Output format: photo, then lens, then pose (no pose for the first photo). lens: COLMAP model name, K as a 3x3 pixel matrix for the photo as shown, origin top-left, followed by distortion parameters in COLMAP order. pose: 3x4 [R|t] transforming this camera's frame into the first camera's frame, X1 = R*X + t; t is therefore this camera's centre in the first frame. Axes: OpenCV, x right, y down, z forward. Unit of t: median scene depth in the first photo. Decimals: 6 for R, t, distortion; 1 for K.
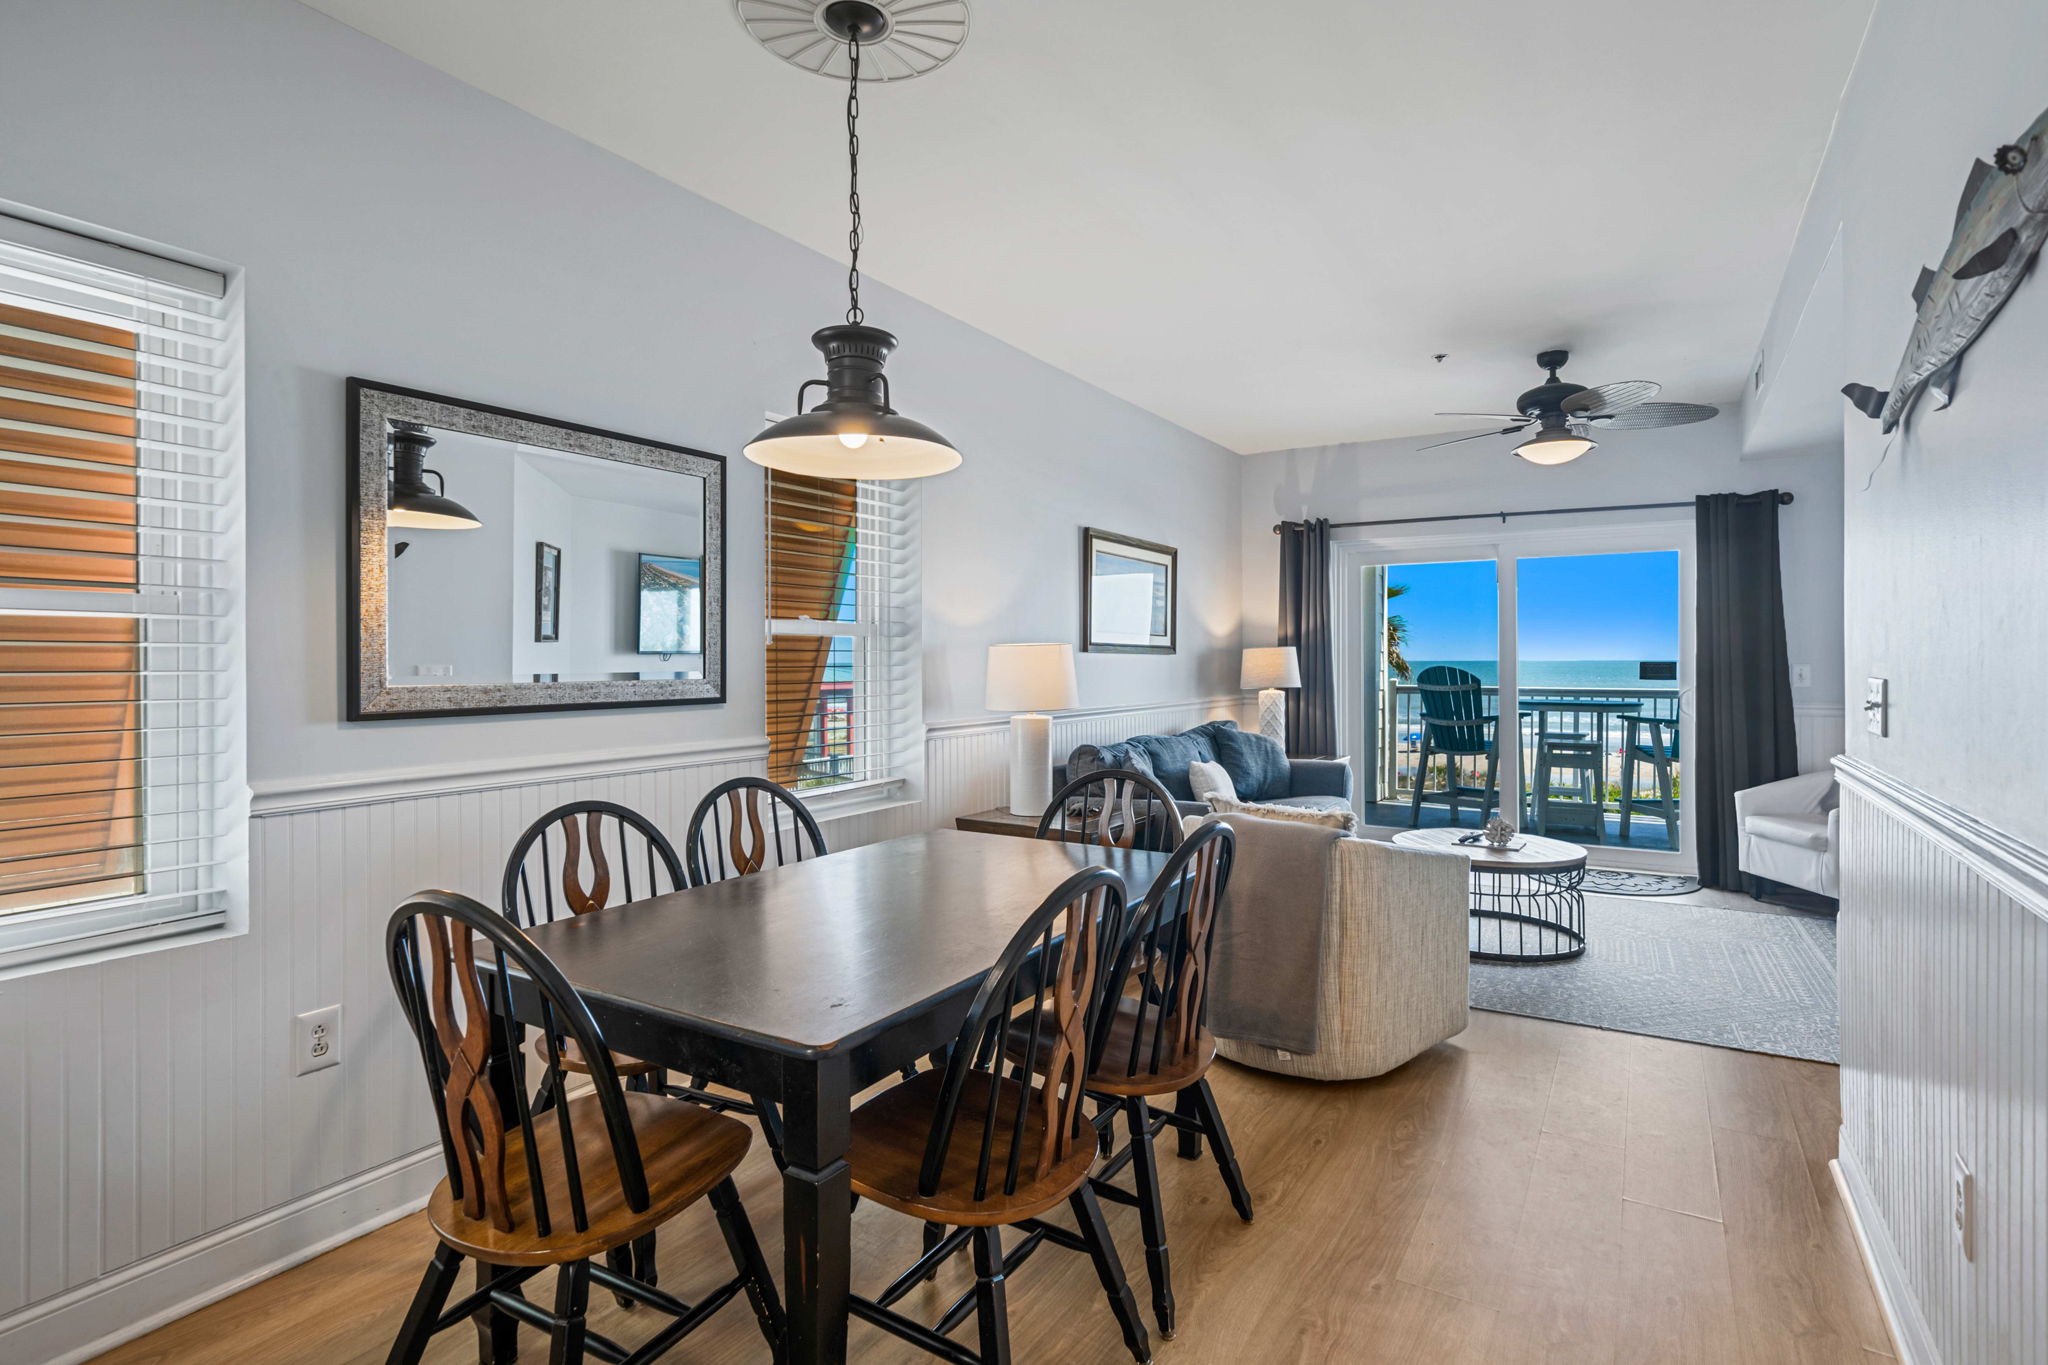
lens RADIAL K [[1037.3, 0, 1024.0], [0, 1037.3, 682.5], [0, 0, 1]] dist [-0.000614, -0.000052]
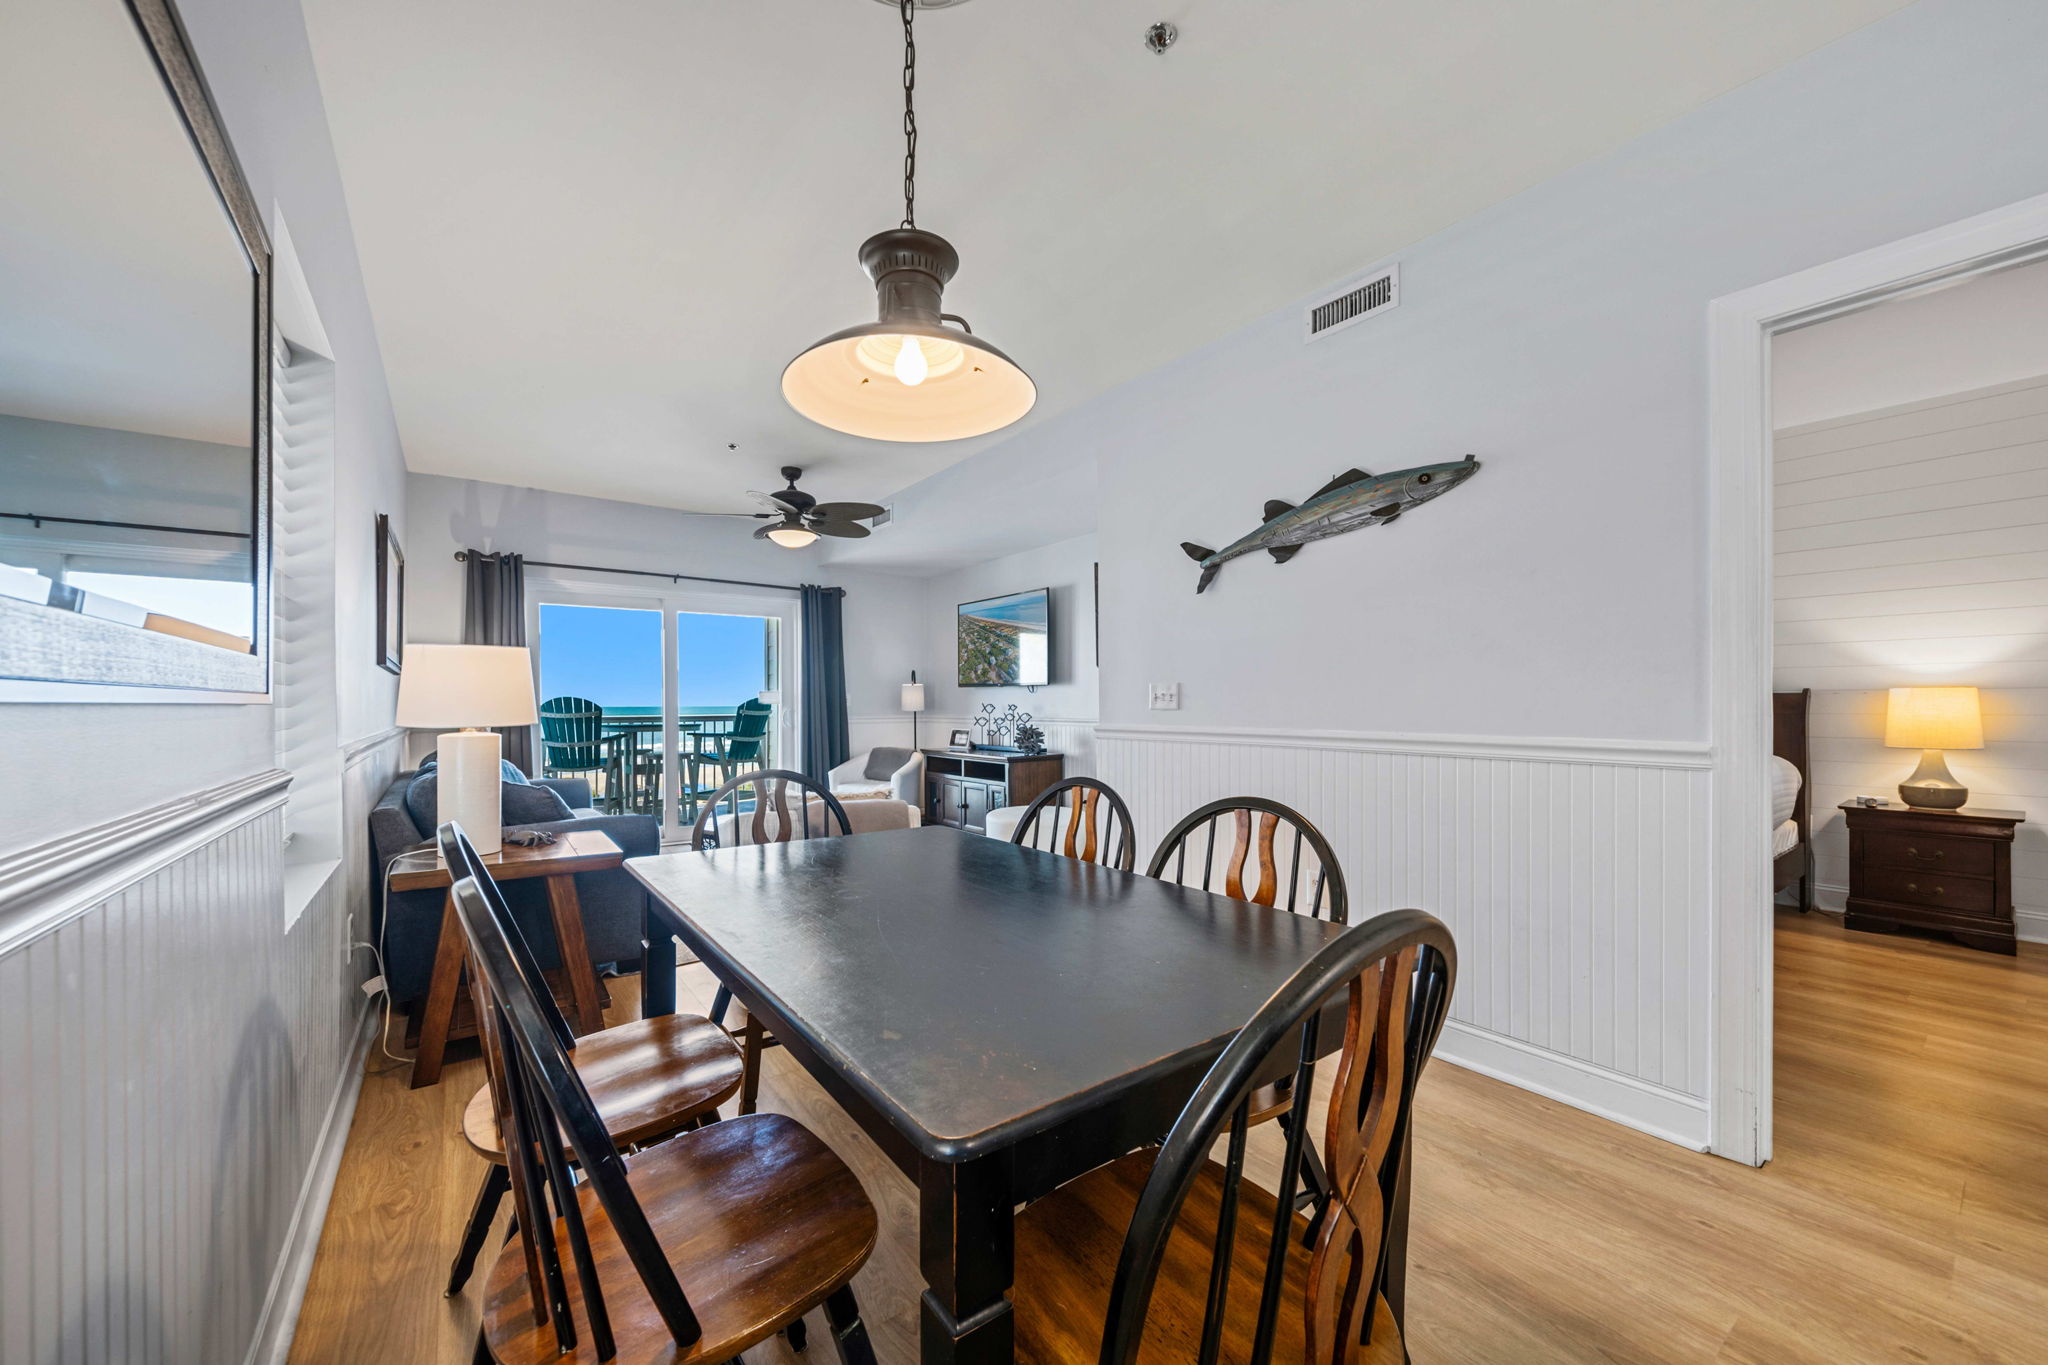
lens RADIAL K [[754.2, 0, 1031.4], [0, 754.2, 709.2], [0, 0, 1]] dist [0.001097, 0.000136]
pose [[0.370656, -0.008659, 0.928730, -0.325131], [0.025544, 0.999673, -0.000874, 0.021013], [-0.928419, 0.024048, 0.370757, 0.312830]]
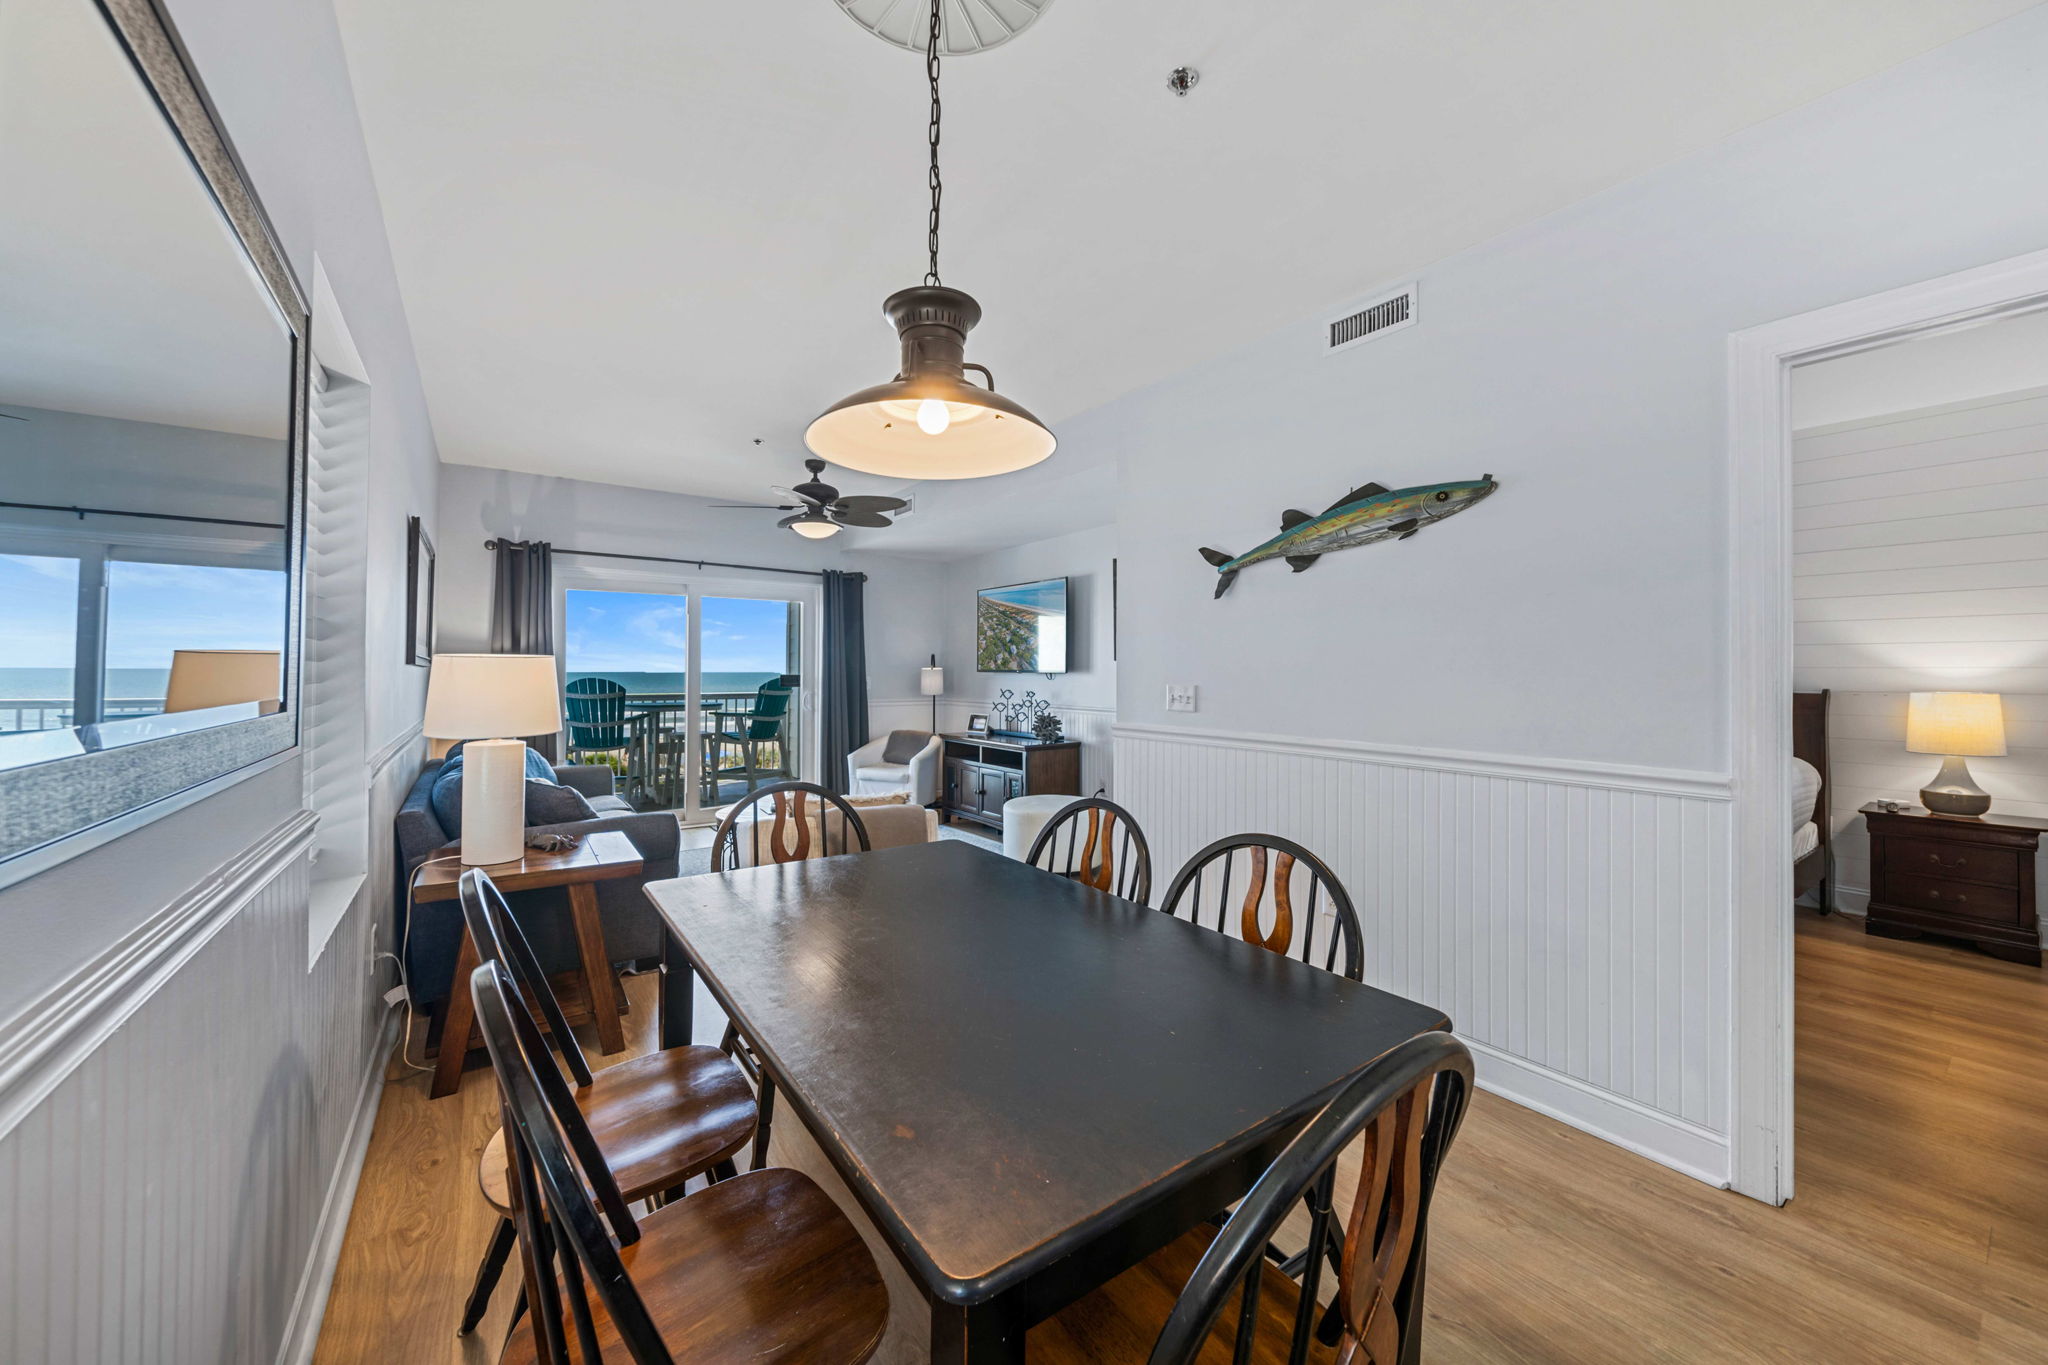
lens RADIAL K [[747.3, 0, 1042.1], [0, 747.3, 669.9], [0, 0, 1]] dist [0.000965, 0.000237]
pose [[0.379907, 0.006670, 0.925000, -0.324210], [0.015597, 0.999786, -0.013615, -0.008297], [-0.924893, 0.019599, 0.379722, 0.312350]]
